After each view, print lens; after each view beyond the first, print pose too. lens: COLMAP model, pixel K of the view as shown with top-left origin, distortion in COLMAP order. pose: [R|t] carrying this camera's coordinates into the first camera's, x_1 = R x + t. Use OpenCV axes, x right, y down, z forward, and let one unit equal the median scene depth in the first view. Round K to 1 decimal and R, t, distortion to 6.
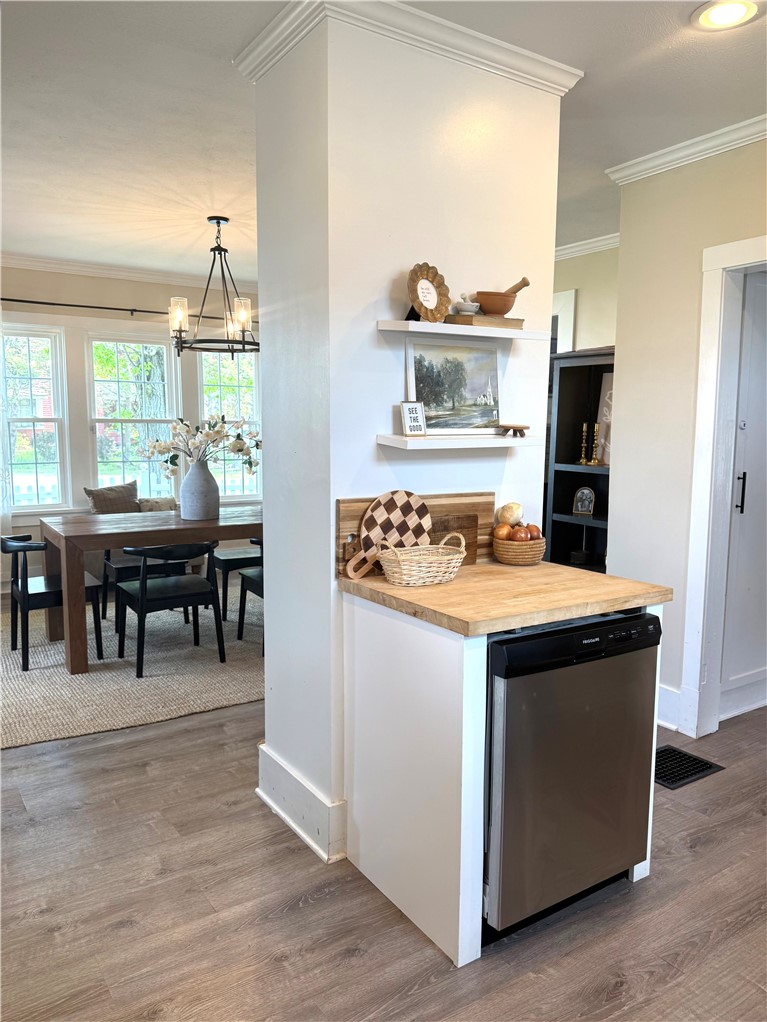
lens RADIAL K [[718.2, 0, 383.5], [0, 718.2, 511.0], [0, 0, 1]] dist [0.110355, -0.226872]
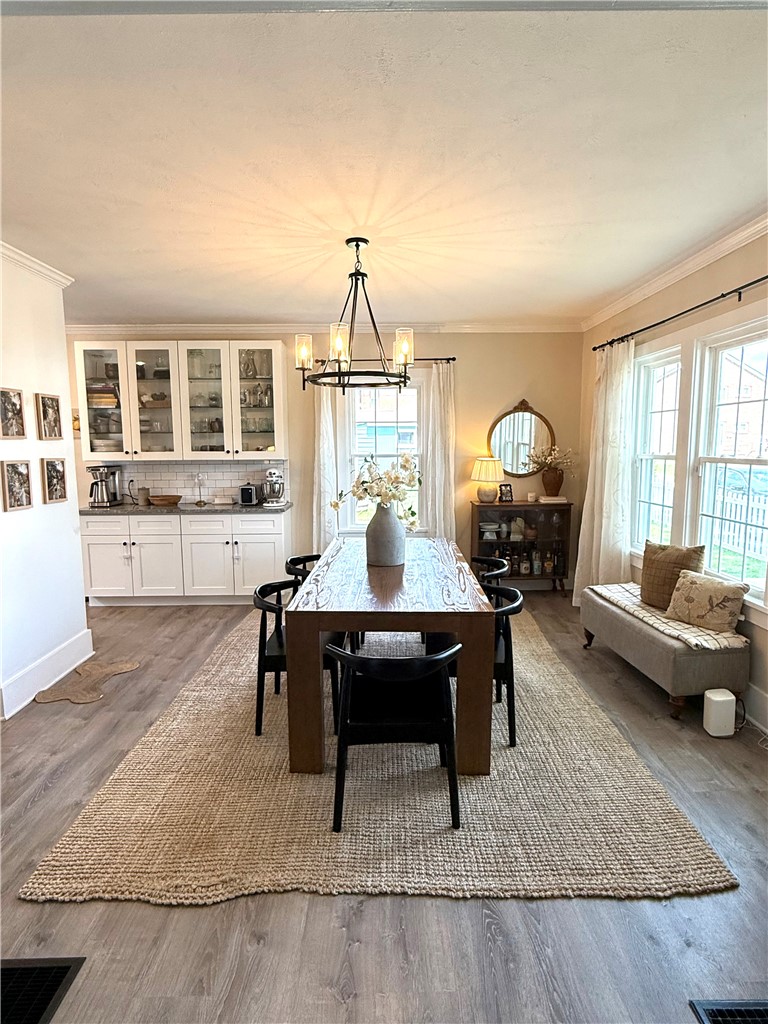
lens RADIAL K [[537.4, 0, 384.0], [0, 537.4, 512.0], [0, 0, 1]] dist [-0.000225, -0.000002]
pose [[-0.543536, 0.097346, -0.833722, 0.348371], [-0.098797, 0.978929, 0.178710, -0.192195], [0.833552, 0.179505, -0.522465, 1.439539]]
